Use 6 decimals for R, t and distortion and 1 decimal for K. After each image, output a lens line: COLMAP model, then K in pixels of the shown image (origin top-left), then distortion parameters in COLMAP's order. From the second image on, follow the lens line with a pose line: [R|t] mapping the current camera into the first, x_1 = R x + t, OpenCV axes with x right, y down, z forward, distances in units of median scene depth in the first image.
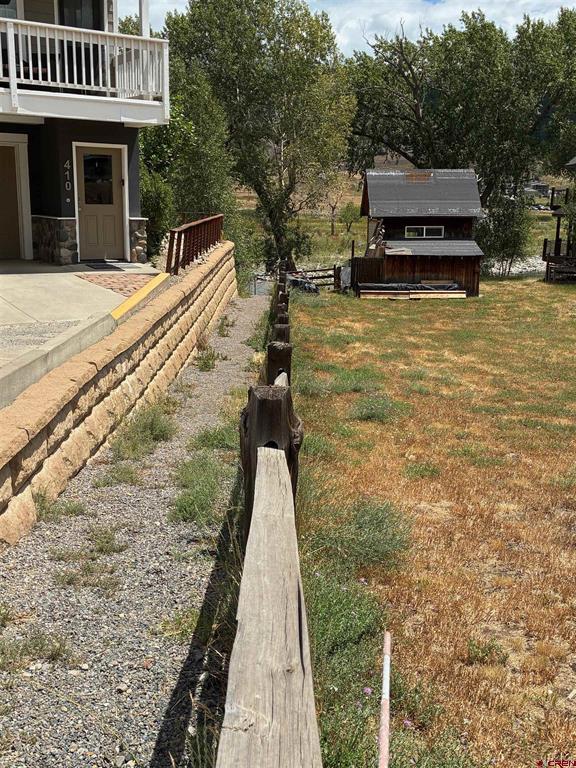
lens RADIAL K [[807.0, 0, 287.5], [0, 807.0, 386.1], [0, 0, 1]] dist [0.022103, 0.000000]
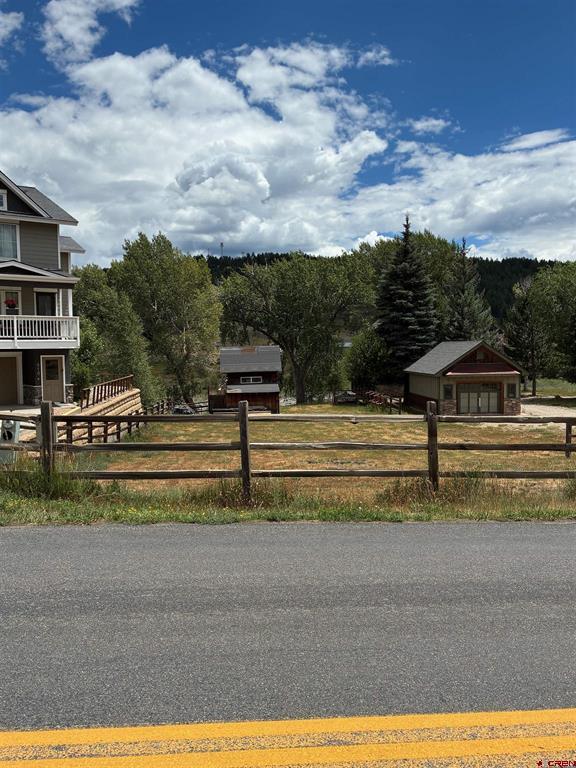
lens RADIAL K [[642.9, 0, 289.4], [0, 642.9, 382.9], [0, 0, 1]] dist [0.016944, 0.000988]
pose [[0.997200, -0.032860, 0.067180, 0.168782], [0.043805, 0.984716, -0.168572, 0.067748], [-0.060614, 0.171043, 0.983397, -0.455703]]
